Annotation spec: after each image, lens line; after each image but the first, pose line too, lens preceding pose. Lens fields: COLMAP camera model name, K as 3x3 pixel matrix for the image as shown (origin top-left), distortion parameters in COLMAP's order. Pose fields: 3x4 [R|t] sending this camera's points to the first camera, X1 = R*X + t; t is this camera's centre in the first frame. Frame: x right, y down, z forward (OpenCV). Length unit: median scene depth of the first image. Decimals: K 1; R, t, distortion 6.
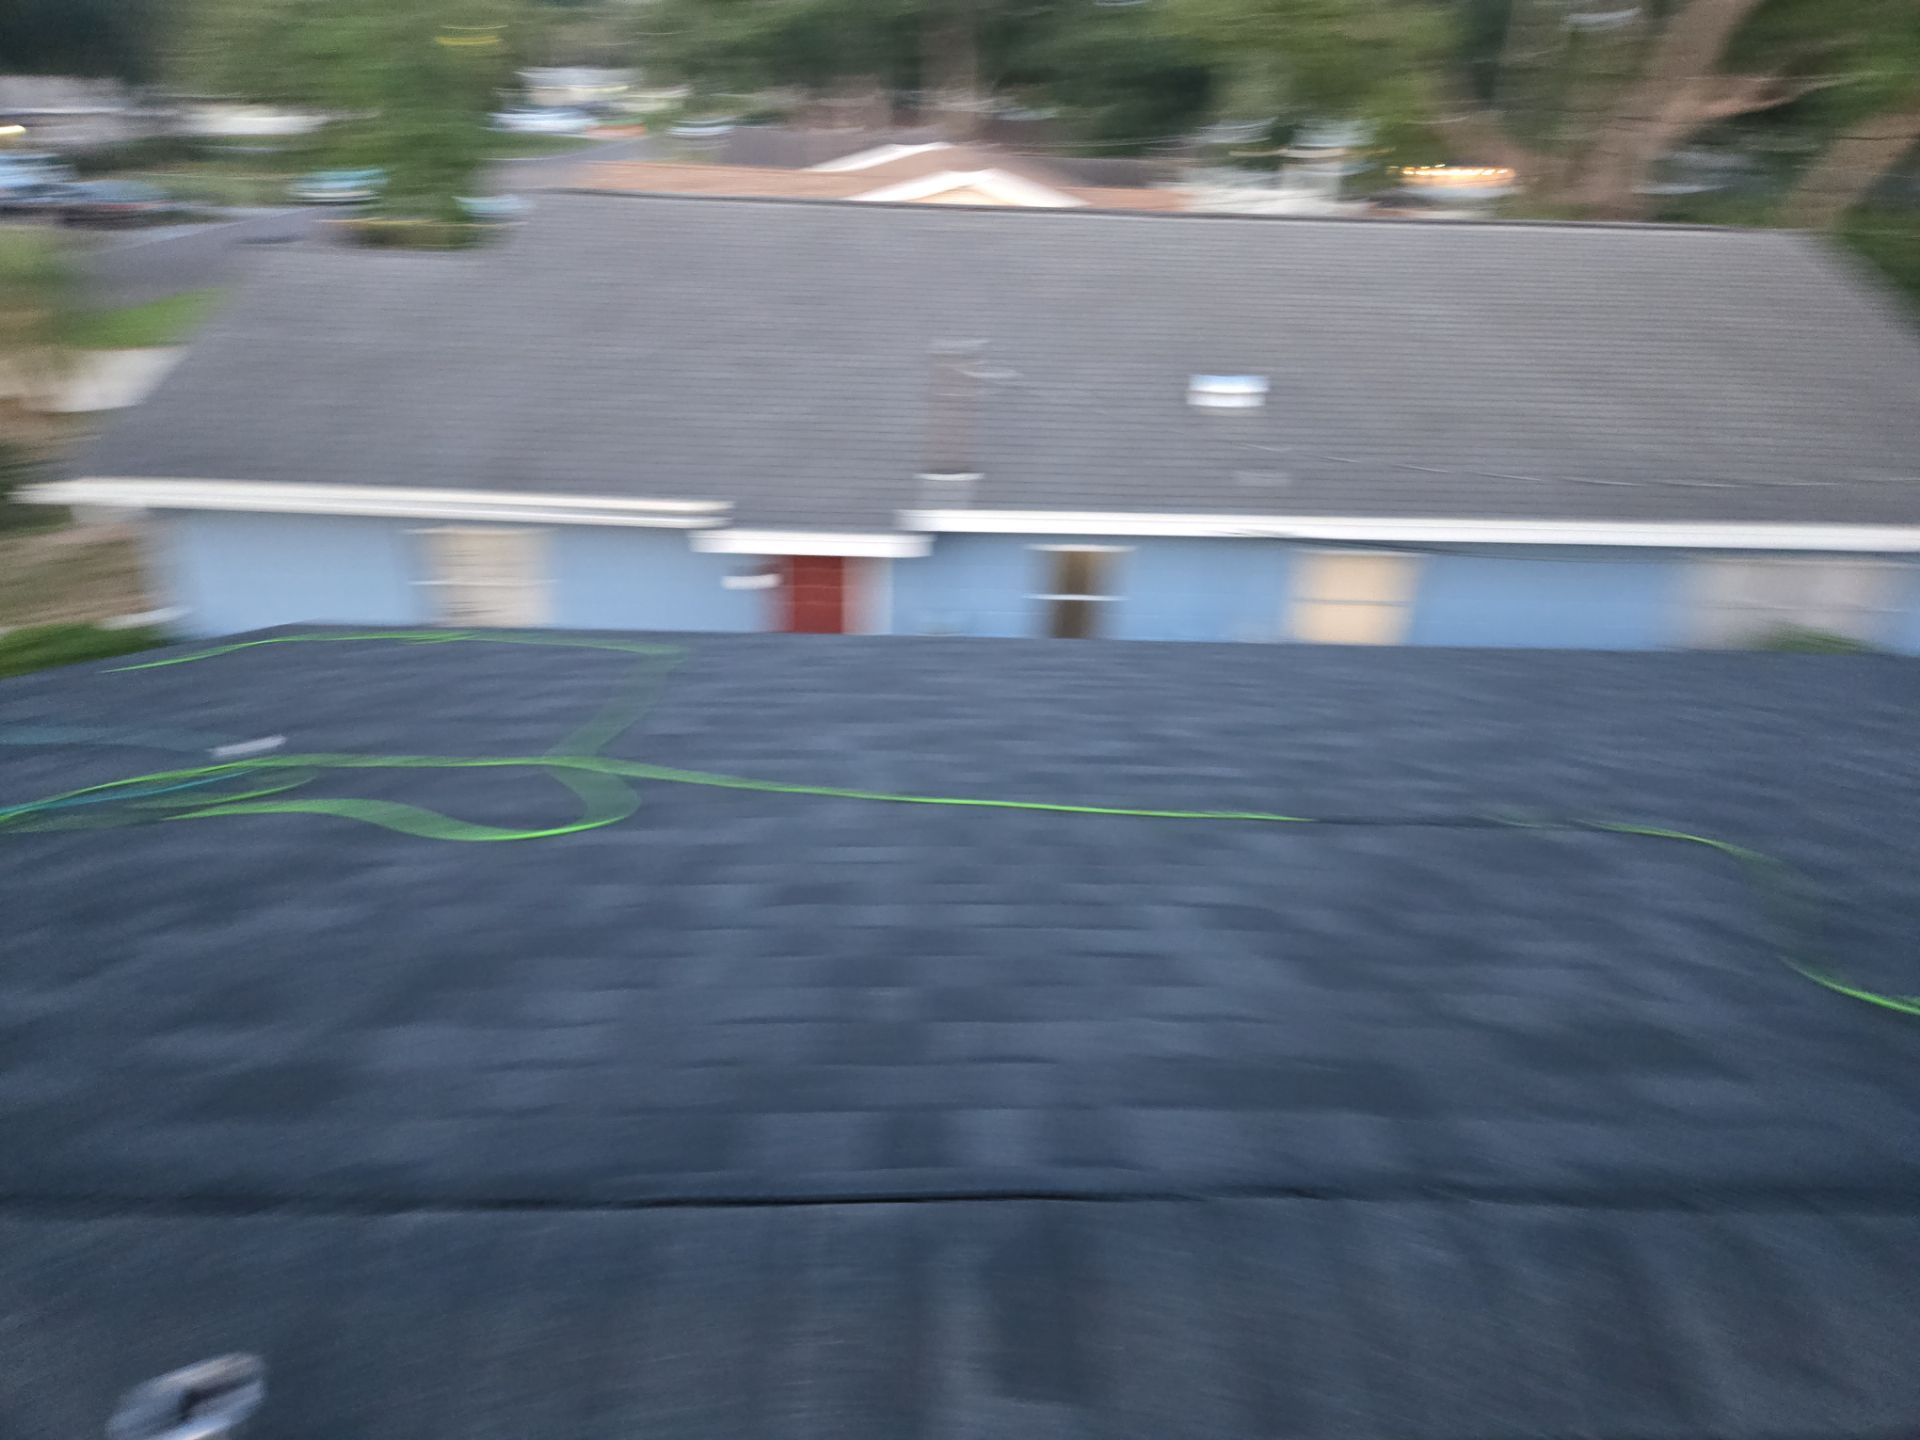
lens RADIAL K [[1242.9, 0, 964.7], [0, 1242.9, 721.2], [0, 0, 1]] dist [0.010574, -0.017260]
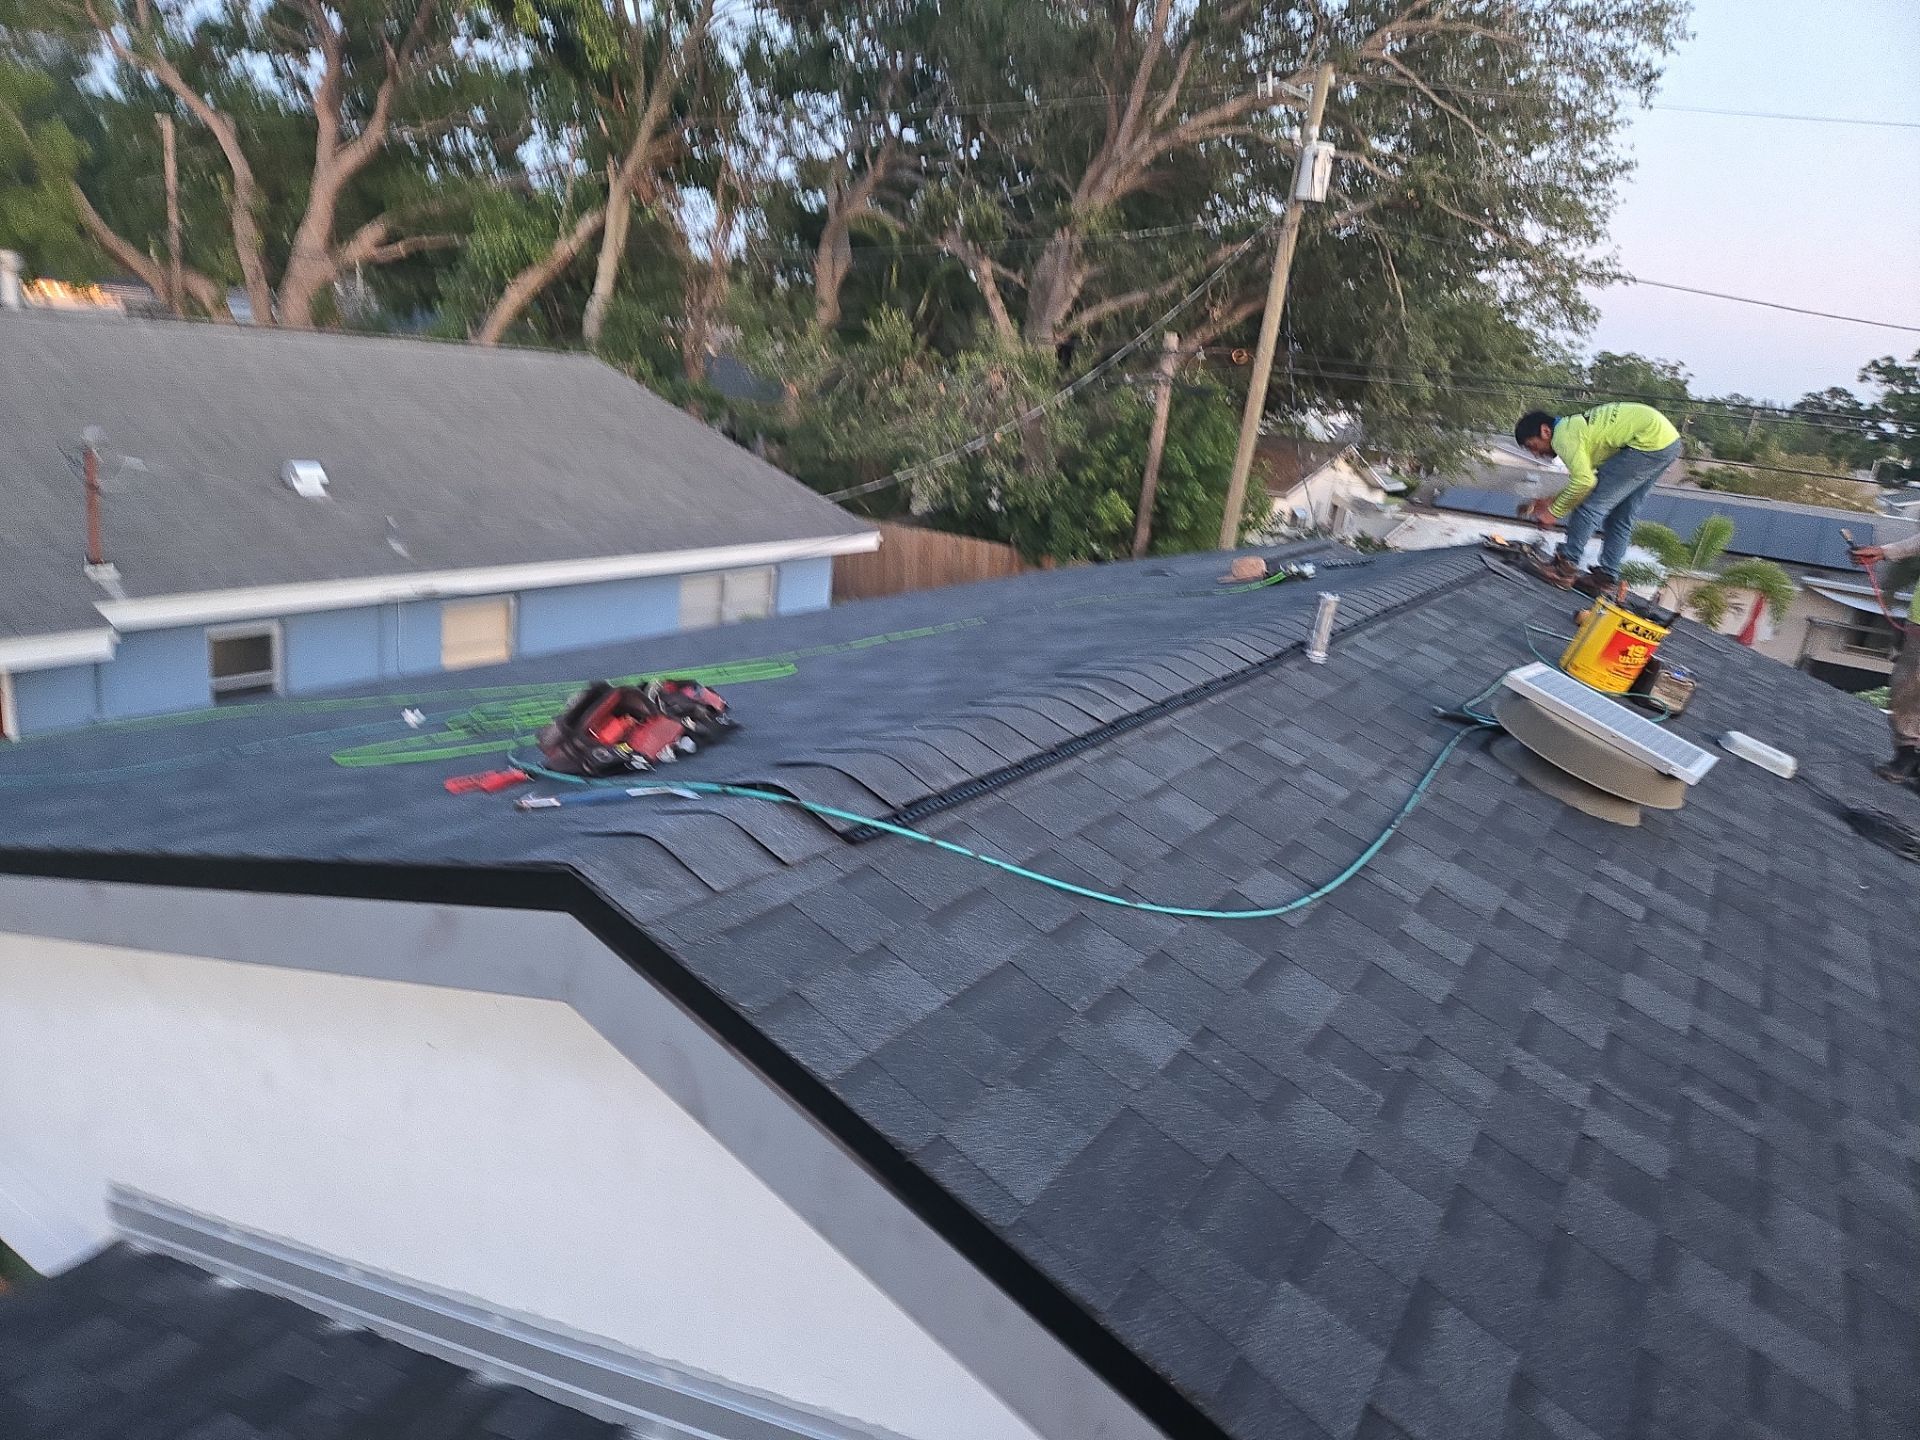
lens RADIAL K [[1242.9, 0, 951.1], [0, 1242.9, 727.7], [0, 0, 1]] dist [0.010574, -0.017260]
pose [[0.551554, -0.200385, 0.809713, -0.706659], [0.269879, 0.961374, 0.054083, 0.066384], [-0.789274, 0.188695, 0.584329, -0.058883]]
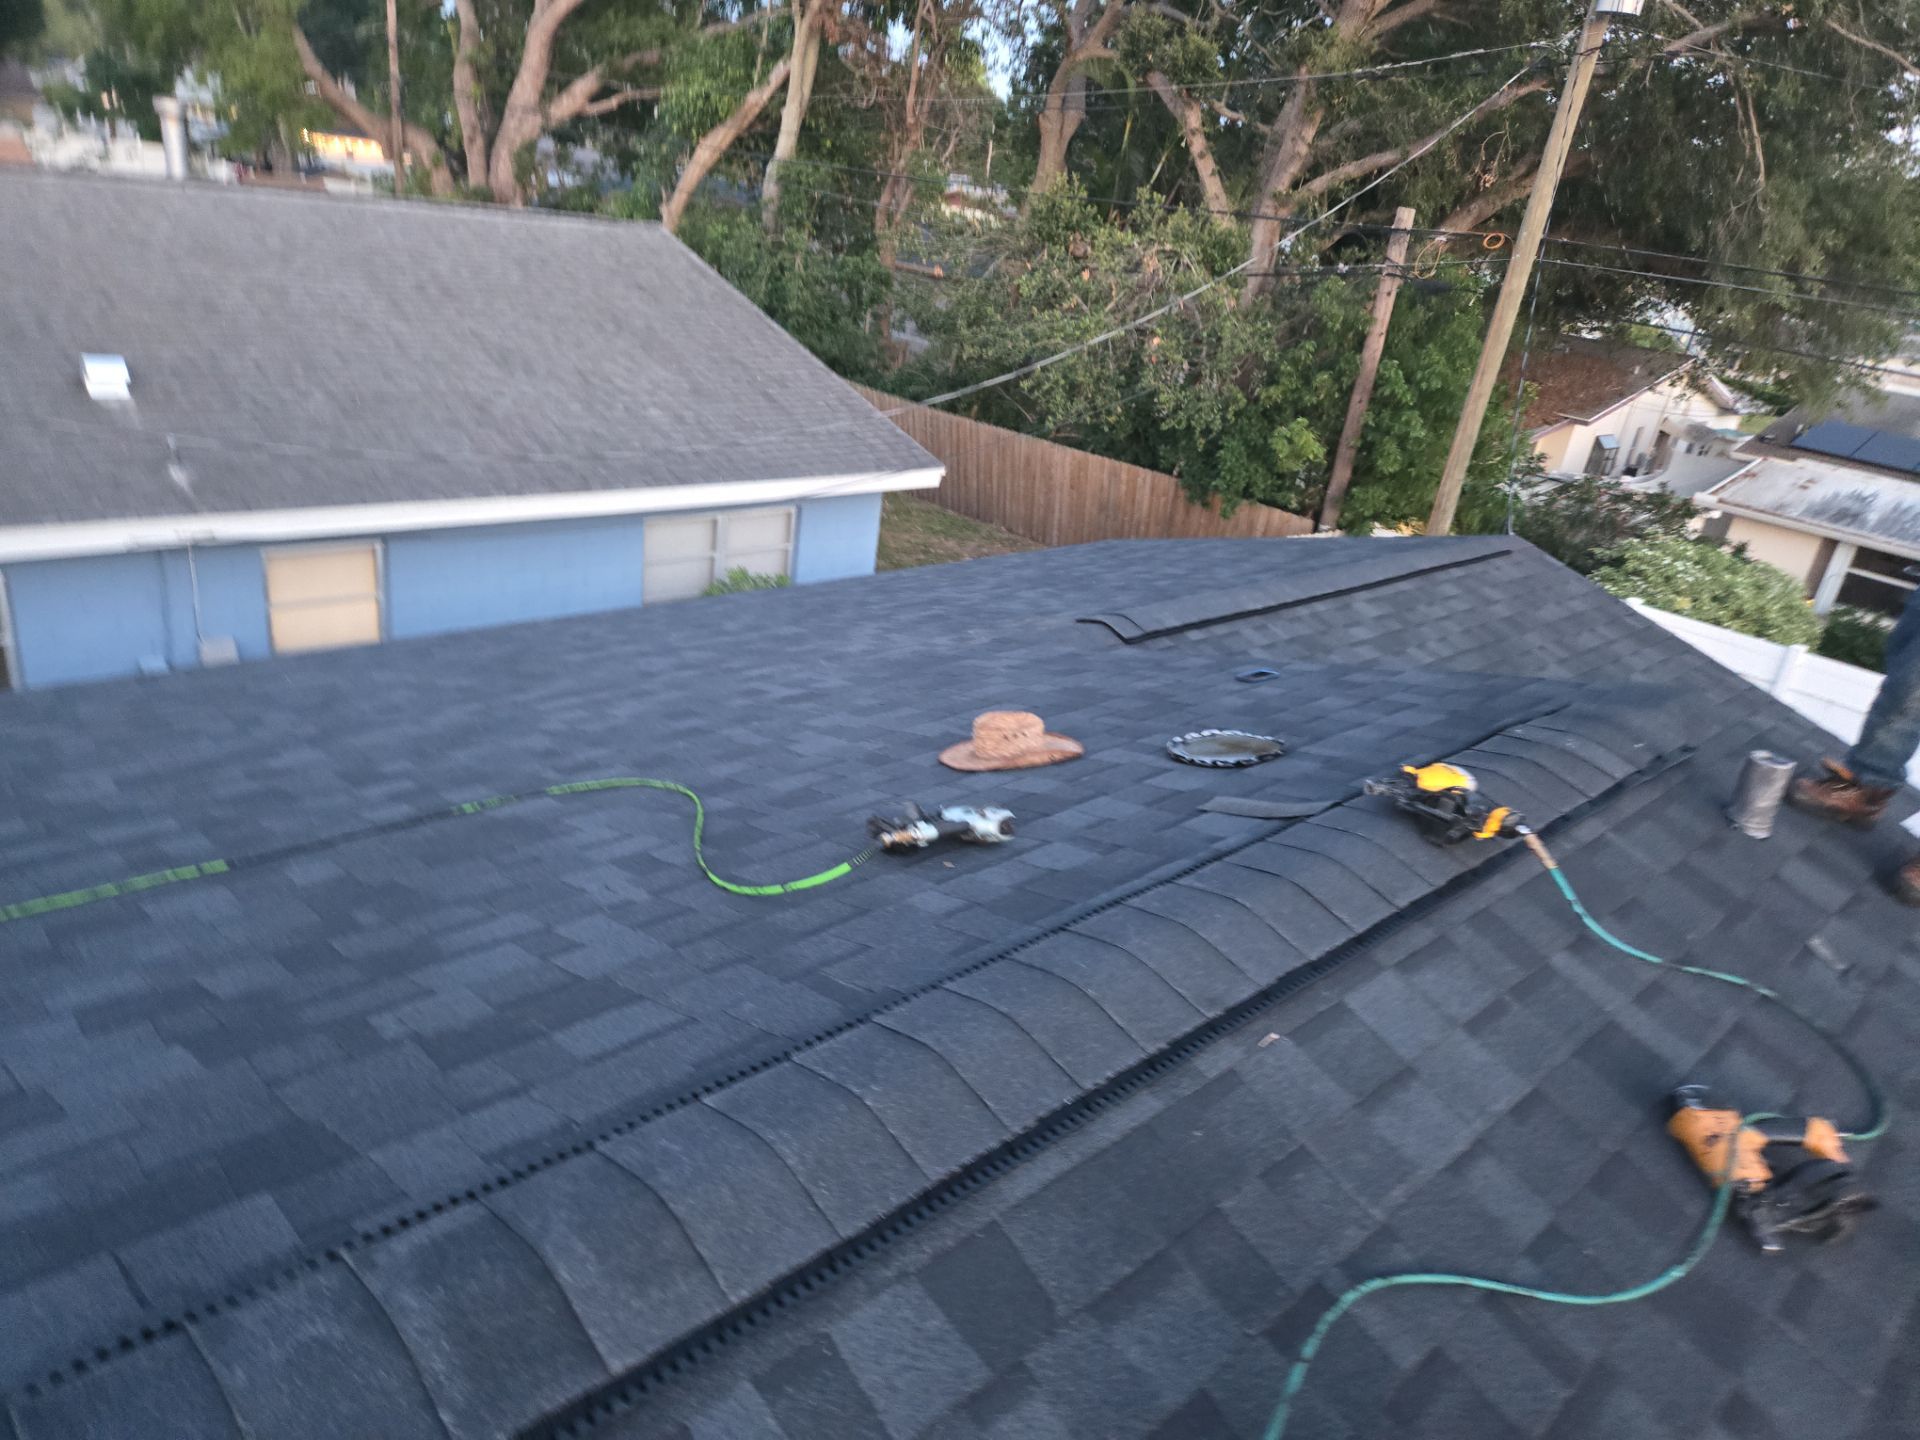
lens RADIAL K [[1242.9, 0, 969.2], [0, 1242.9, 721.5], [0, 0, 1]] dist [0.010574, -0.017260]
pose [[0.729711, -0.203047, 0.652912, 0.098523], [0.193352, 0.977193, 0.087798, 0.004093], [-0.655848, 0.062175, 0.752328, -0.006495]]
